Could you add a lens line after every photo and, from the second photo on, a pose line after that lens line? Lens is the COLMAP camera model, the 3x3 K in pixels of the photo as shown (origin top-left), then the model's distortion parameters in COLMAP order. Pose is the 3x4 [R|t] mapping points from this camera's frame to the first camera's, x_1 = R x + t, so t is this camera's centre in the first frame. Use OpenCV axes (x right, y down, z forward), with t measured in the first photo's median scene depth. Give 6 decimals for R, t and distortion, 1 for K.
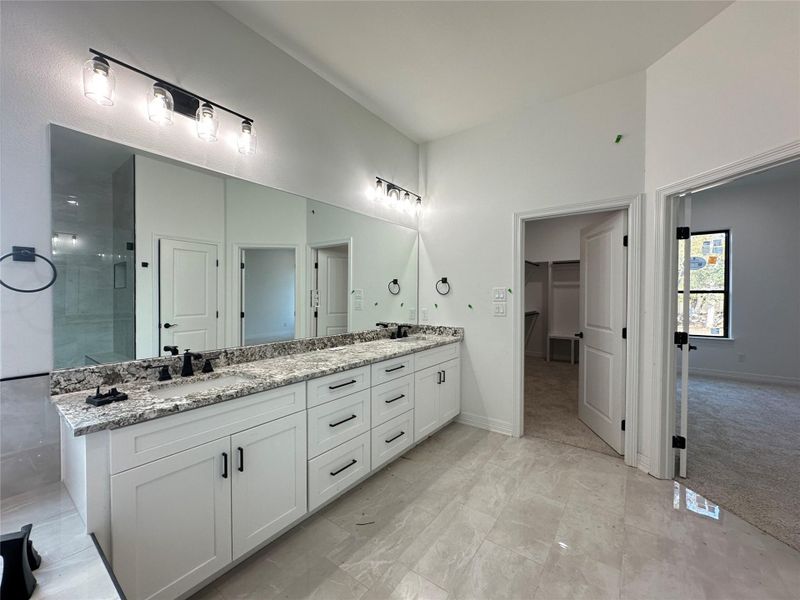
lens RADIAL K [[320.9, 0, 399.2], [0, 320.9, 299.0], [0, 0, 1]] dist [-0.000272, 0.000063]
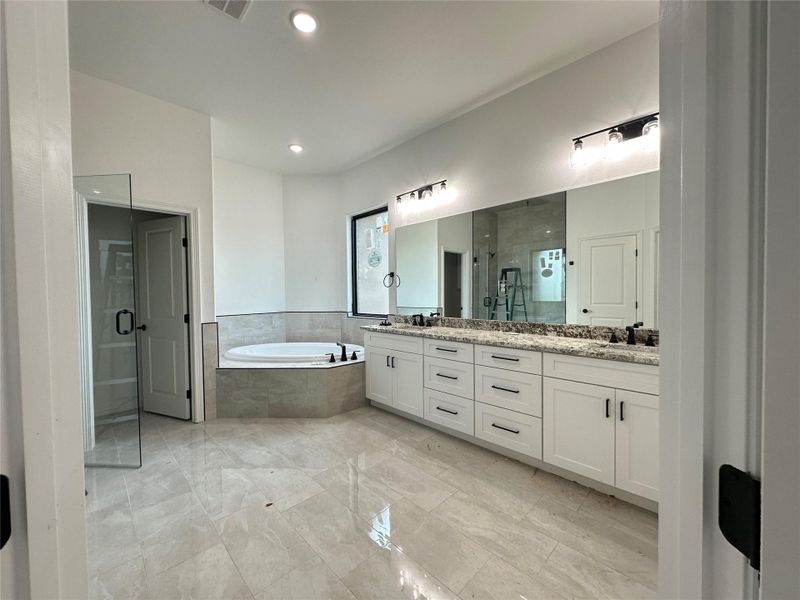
lens RADIAL K [[320.9, 0, 399.2], [0, 320.9, 299.0], [0, 0, 1]] dist [-0.000272, 0.000063]
pose [[-0.150478, 0.019179, -0.988427, 1.029769], [-0.000336, 0.999811, 0.019451, 0.018660], [0.988613, 0.003259, -0.150443, 0.859974]]
